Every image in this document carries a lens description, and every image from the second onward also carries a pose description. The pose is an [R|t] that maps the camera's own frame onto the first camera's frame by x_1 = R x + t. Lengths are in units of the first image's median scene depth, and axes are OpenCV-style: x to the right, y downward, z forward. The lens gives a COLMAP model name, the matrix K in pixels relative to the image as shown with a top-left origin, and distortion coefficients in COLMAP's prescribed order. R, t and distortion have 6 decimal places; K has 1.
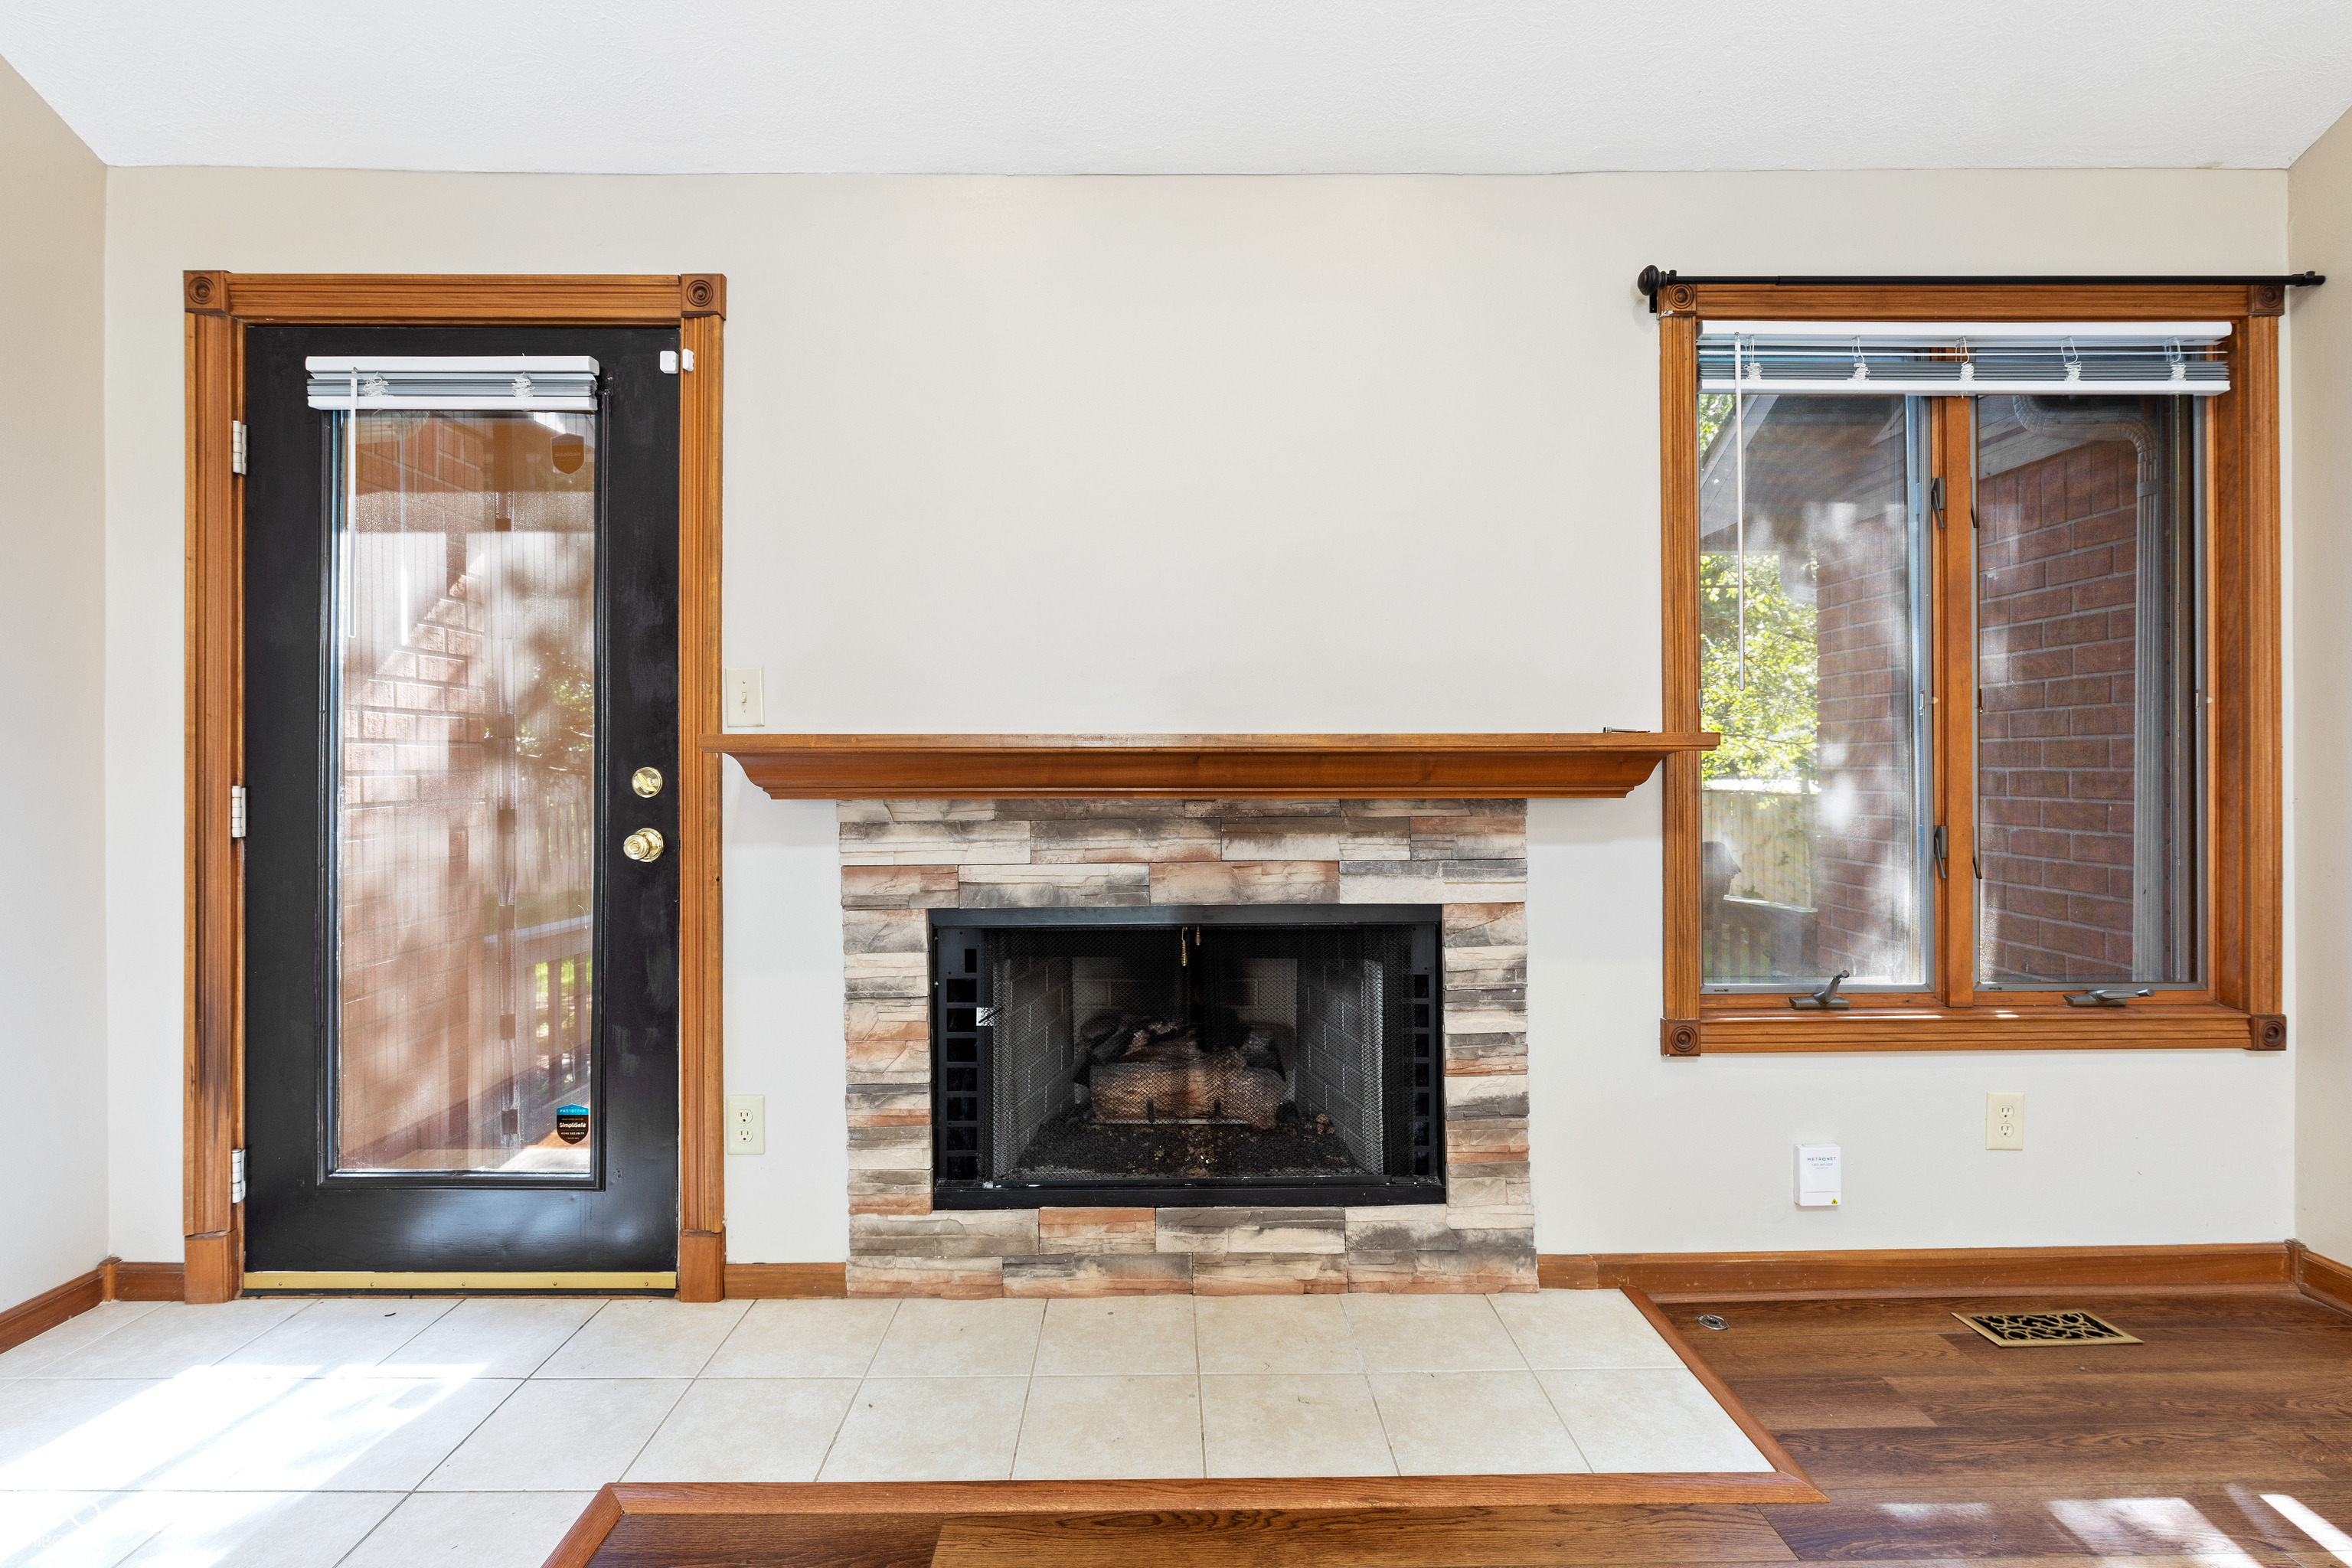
lens RADIAL K [[1090.1, 0, 1170.6], [0, 1090.1, 770.3], [0, 0, 1]] dist [-0.002305, -0.000913]
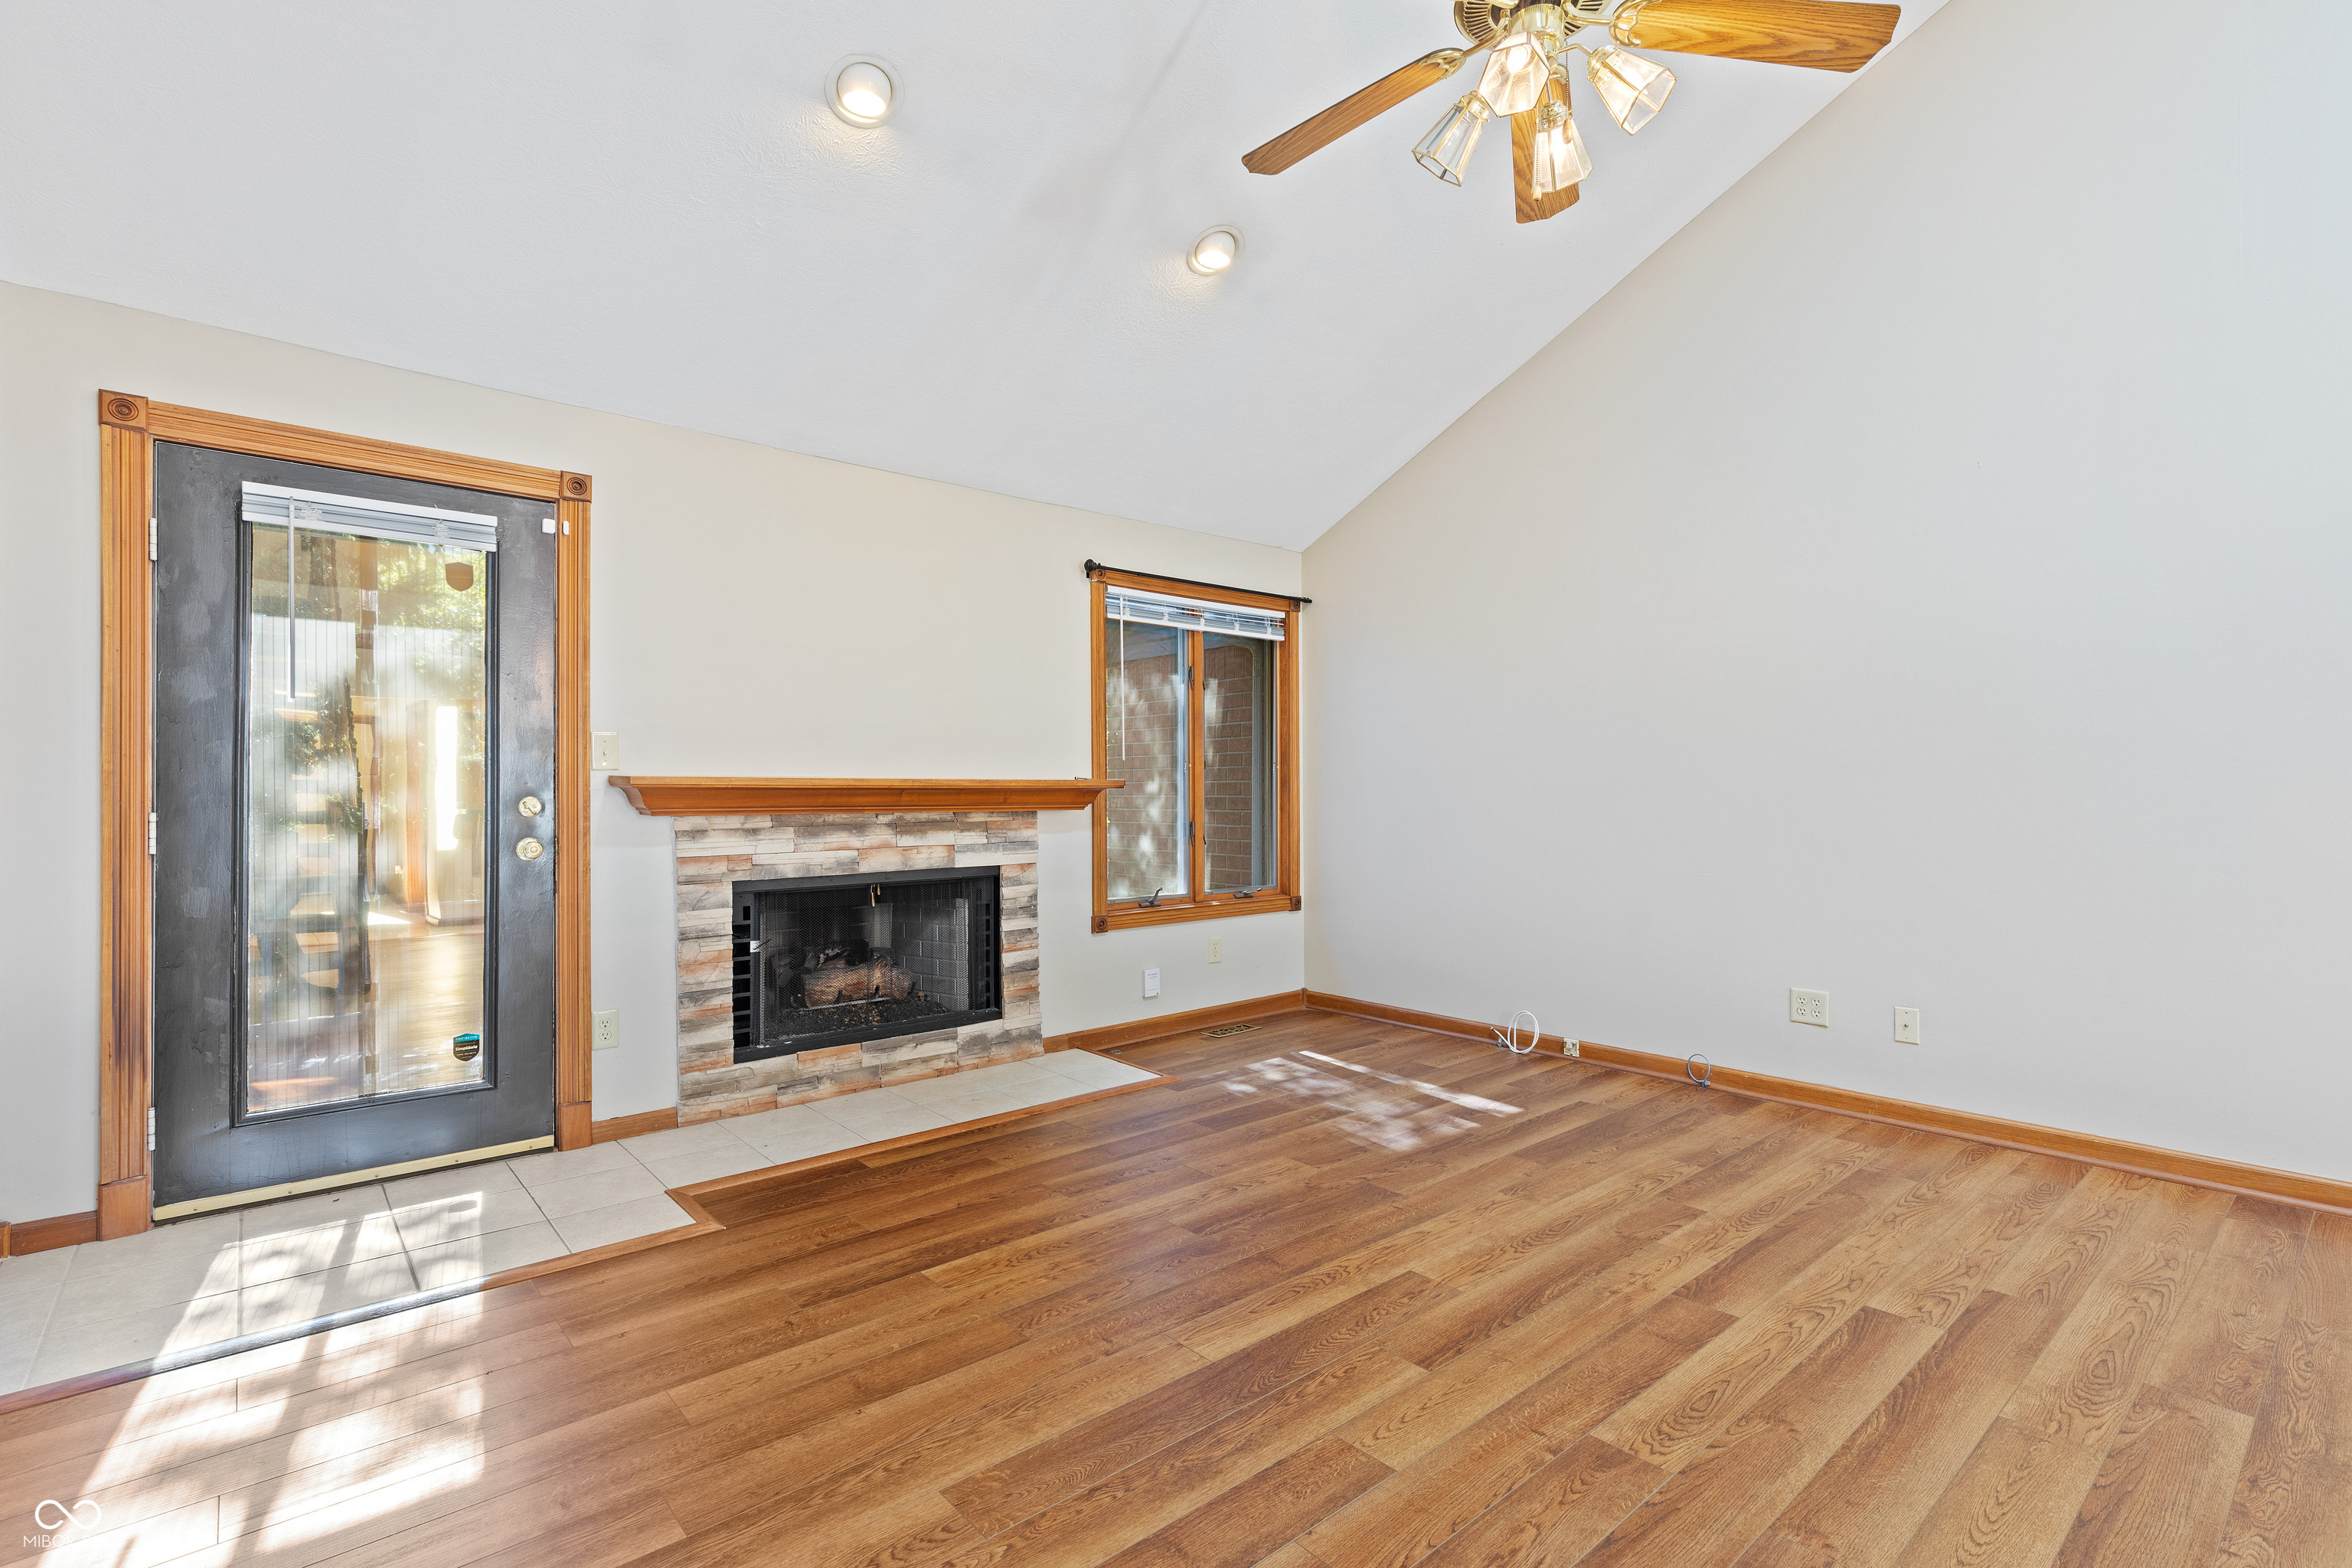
lens RADIAL K [[1082.5, 0, 1178.9], [0, 1082.5, 793.3], [0, 0, 1]] dist [0.003750, -0.000073]
pose [[0.765064, -0.001044, 0.643953, -0.759027], [0.002759, 0.999995, -0.001658, -0.002398], [-0.643948, 0.003045, 0.765063, -0.694357]]
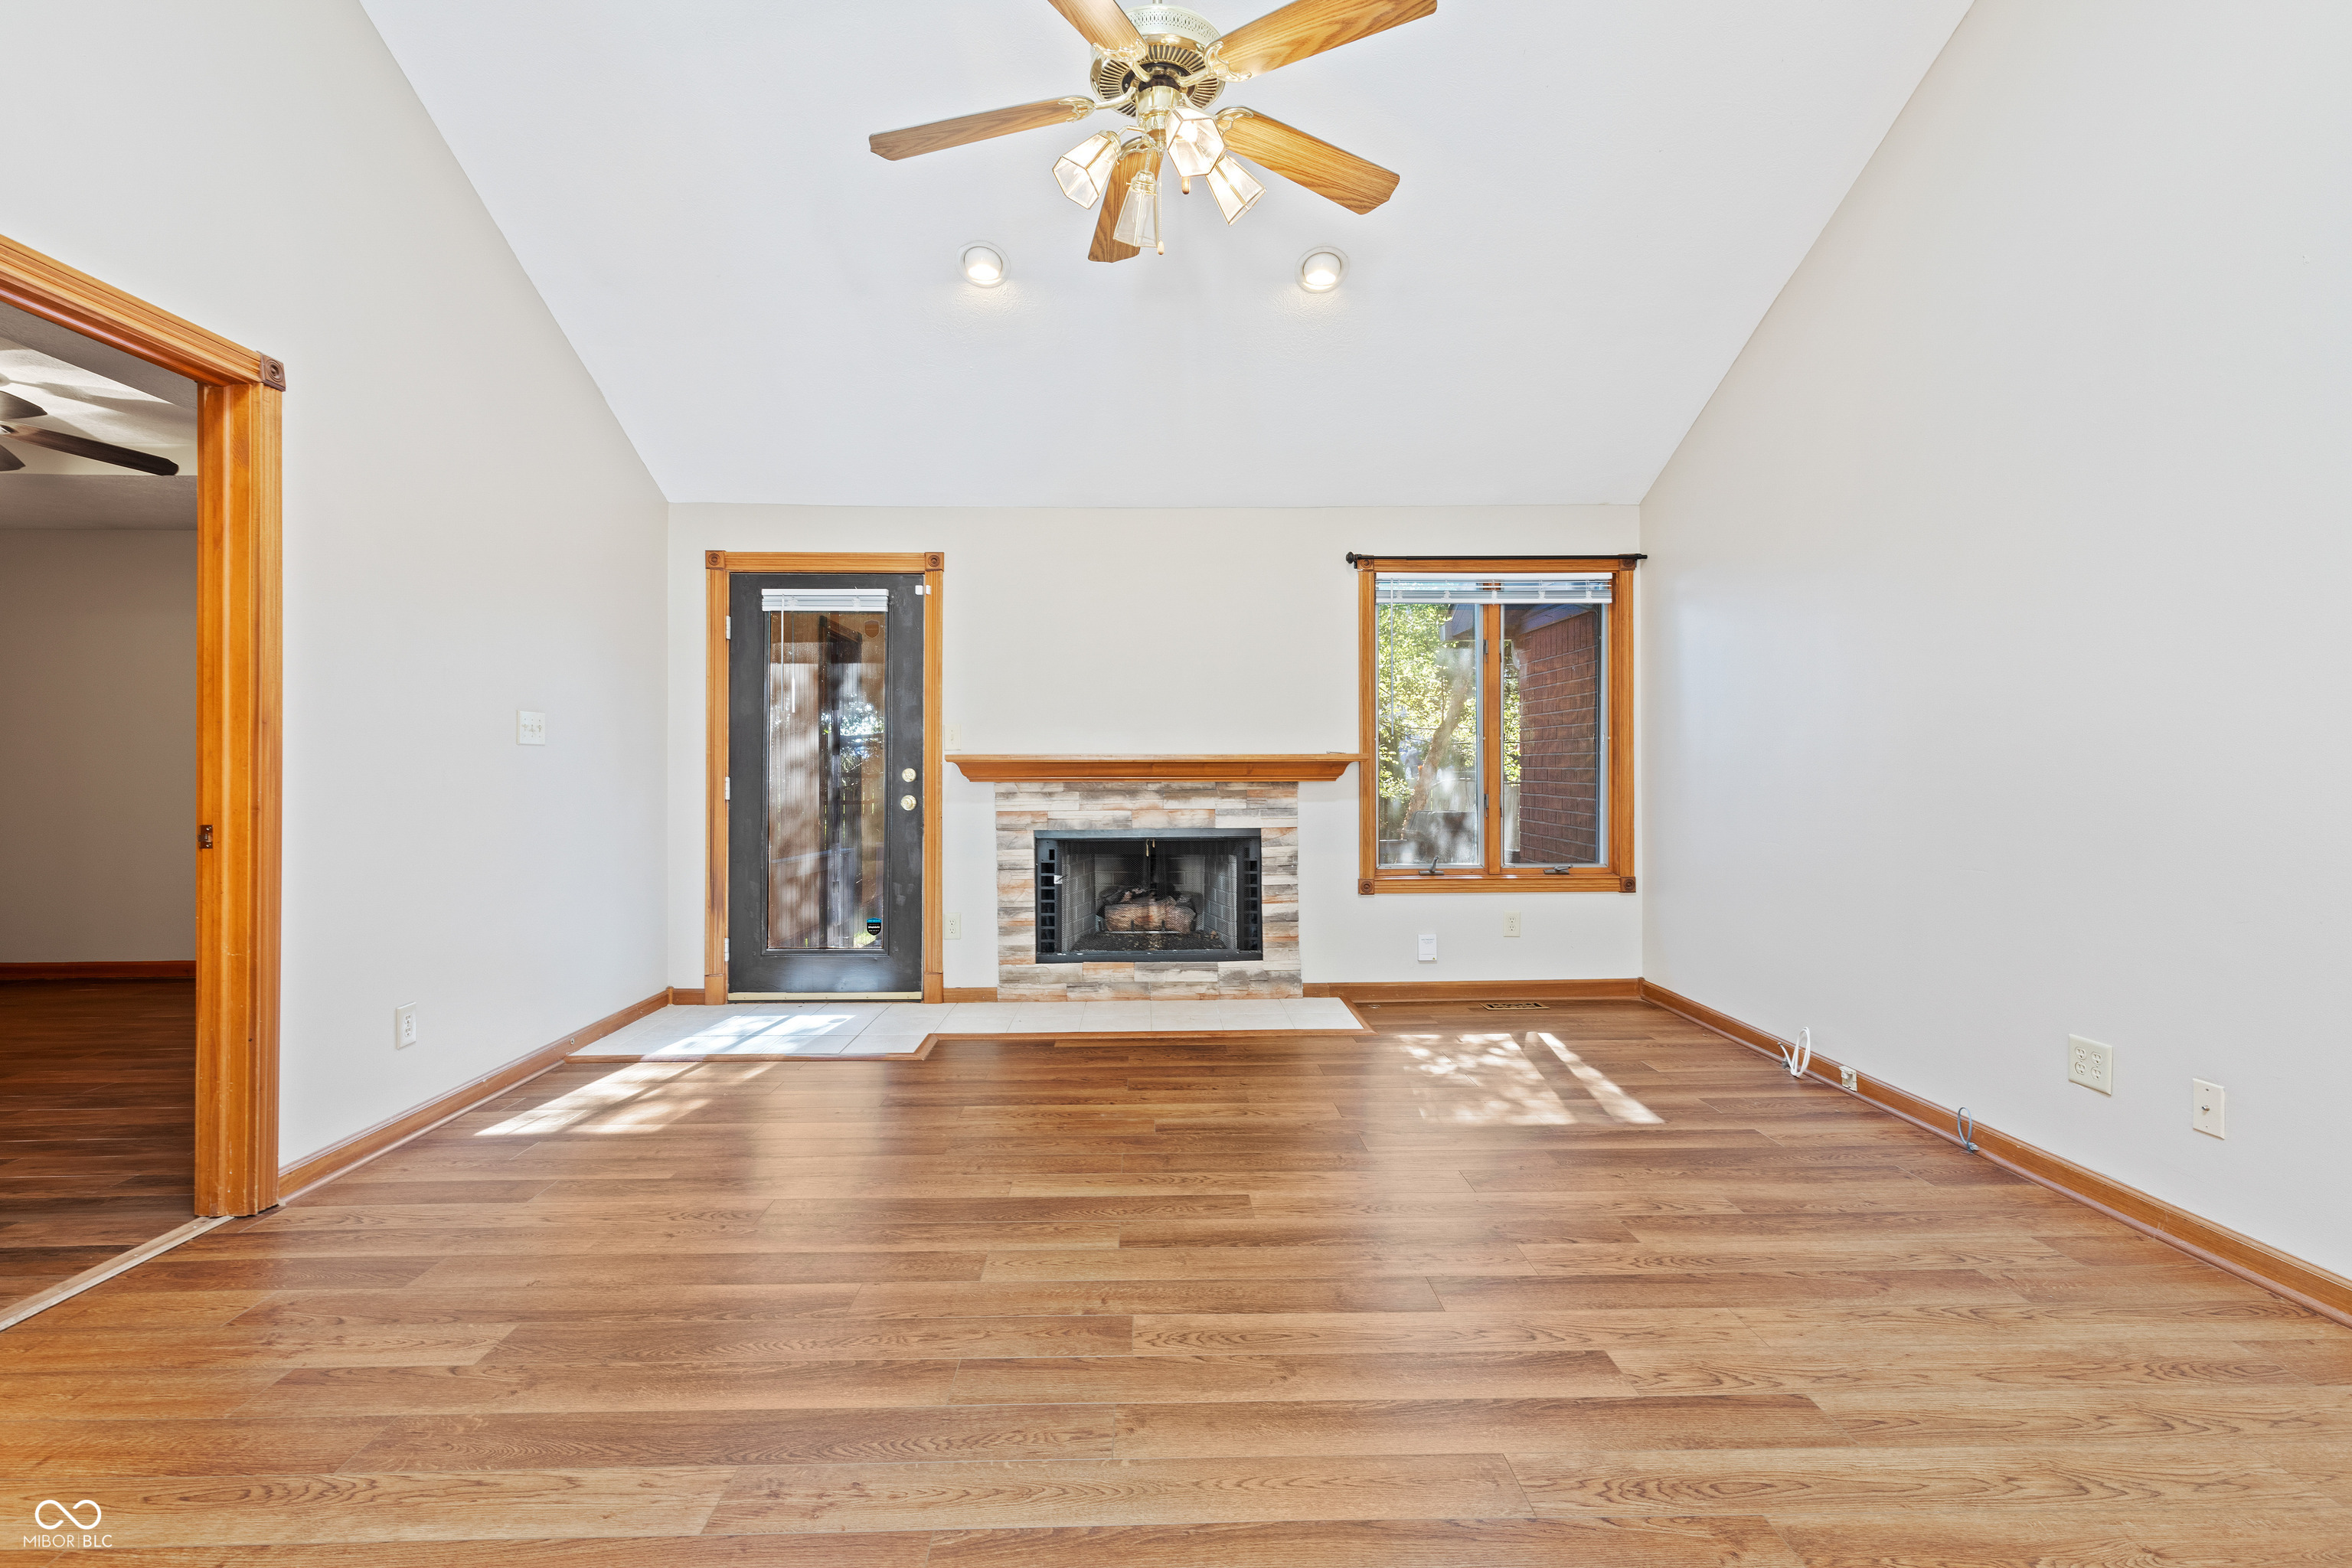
lens RADIAL K [[1059.2, 0, 1170.0], [0, 1059.2, 765.1], [0, 0, 1]] dist [0.003411, -0.000083]
pose [[0.999942, -0.001382, 0.010696, 0.037020], [0.001420, 0.999993, -0.003474, -0.001140], [-0.010691, 0.003489, 0.999937, -1.208529]]
